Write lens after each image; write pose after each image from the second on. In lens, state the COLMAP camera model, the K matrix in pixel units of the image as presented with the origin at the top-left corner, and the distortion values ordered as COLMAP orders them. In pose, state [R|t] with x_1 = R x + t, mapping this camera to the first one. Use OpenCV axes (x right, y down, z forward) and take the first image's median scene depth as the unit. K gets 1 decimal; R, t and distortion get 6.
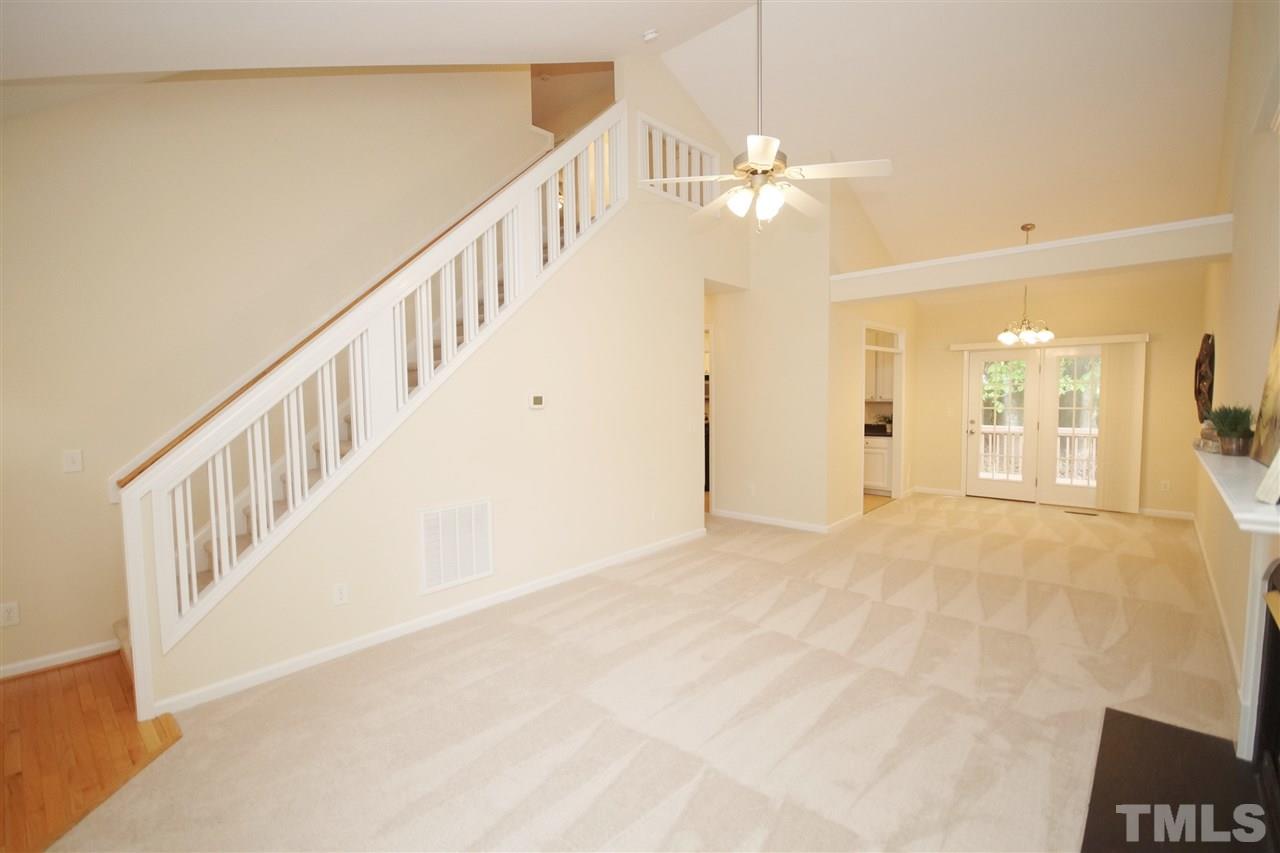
lens RADIAL K [[566.4, 0, 630.8], [0, 566.4, 424.2], [0, 0, 1]] dist [0.000393, -0.002522]
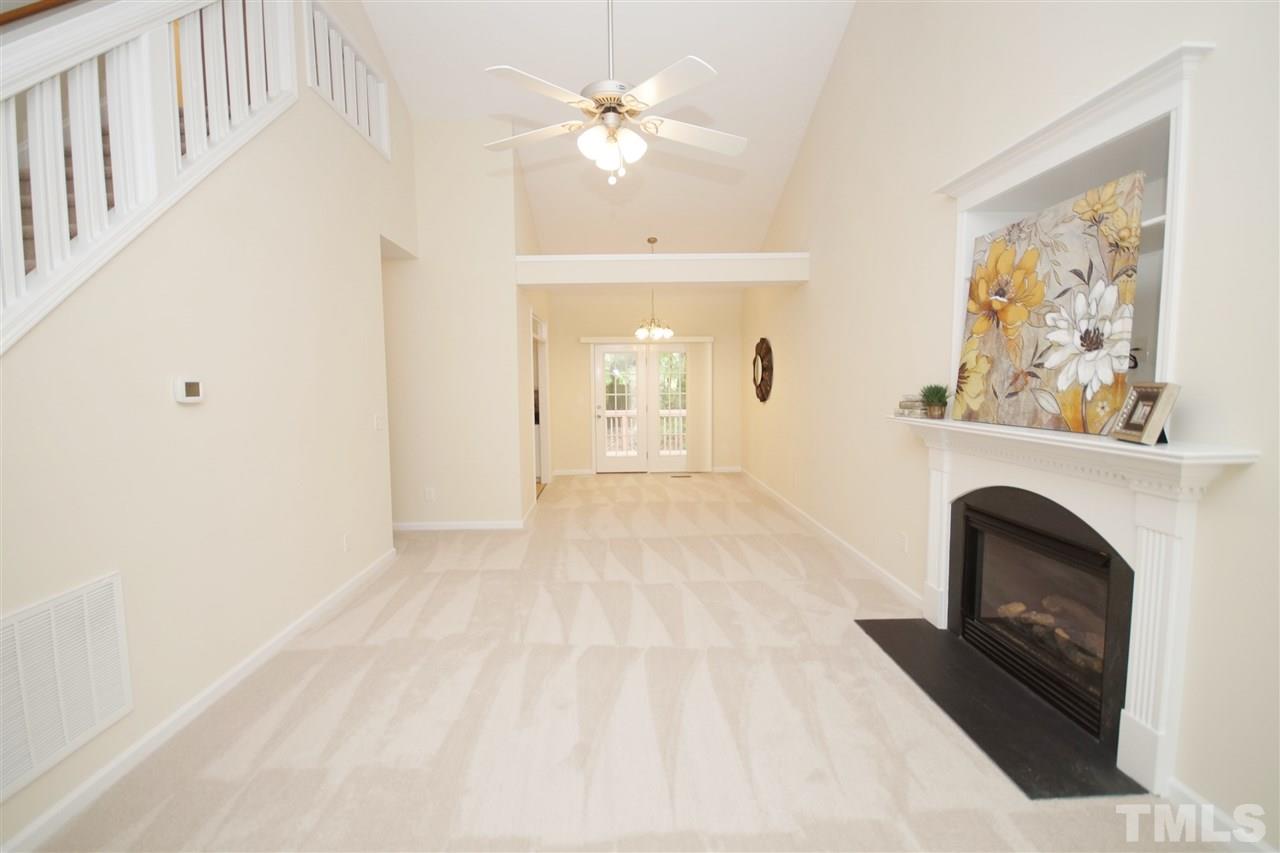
lens RADIAL K [[566.4, 0, 631.7], [0, 566.4, 426.0], [0, 0, 1]] dist [0.000393, -0.002522]
pose [[0.718466, -0.054259, 0.693443, -0.179824], [0.042749, 0.998513, 0.033839, -0.003127], [-0.694247, 0.005332, 0.719717, 0.190927]]
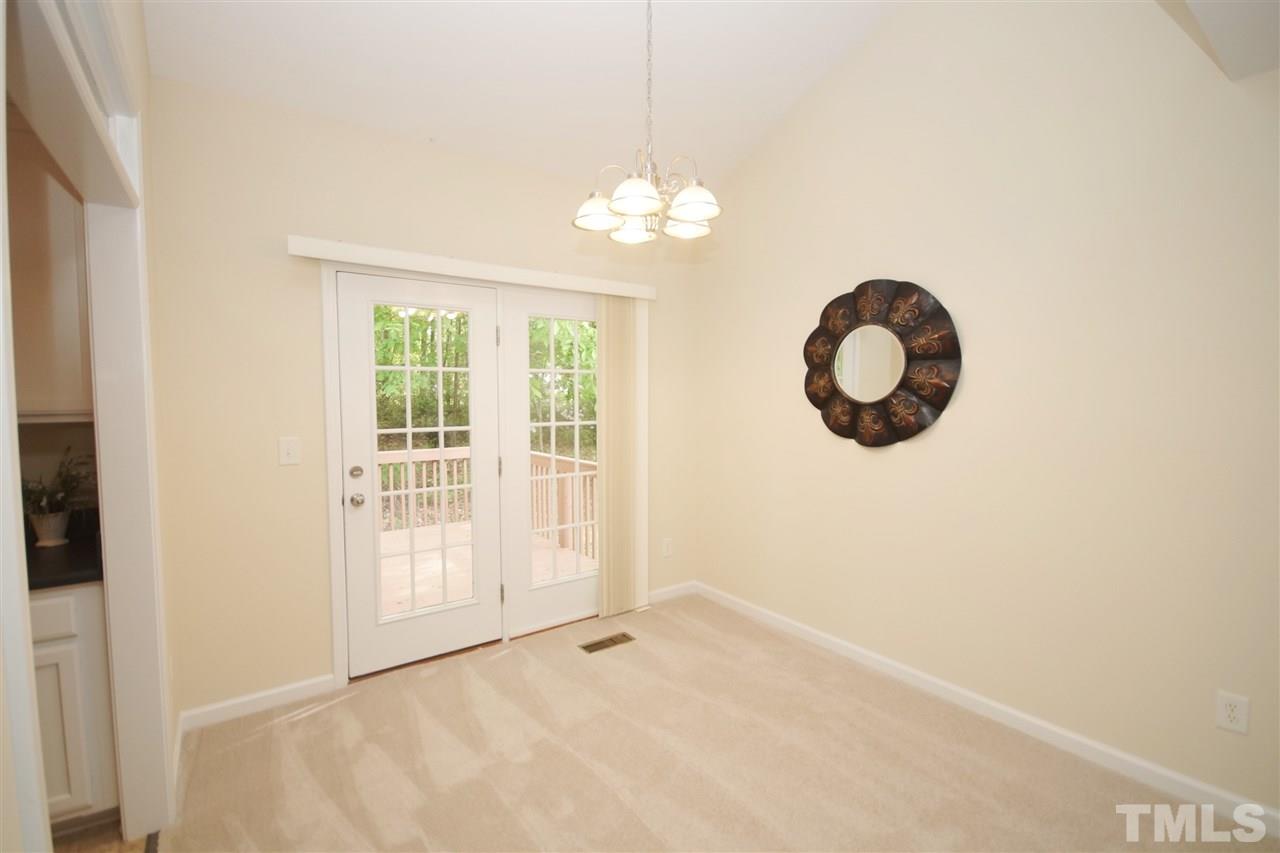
lens RADIAL K [[566.4, 0, 625.5], [0, 566.4, 426.7], [0, 0, 1]] dist [0.000393, -0.002522]
pose [[0.208609, -0.049501, 0.976746, 0.392443], [0.054203, 0.997768, 0.038989, -0.049218], [-0.976496, 0.044809, 0.210827, 1.013474]]
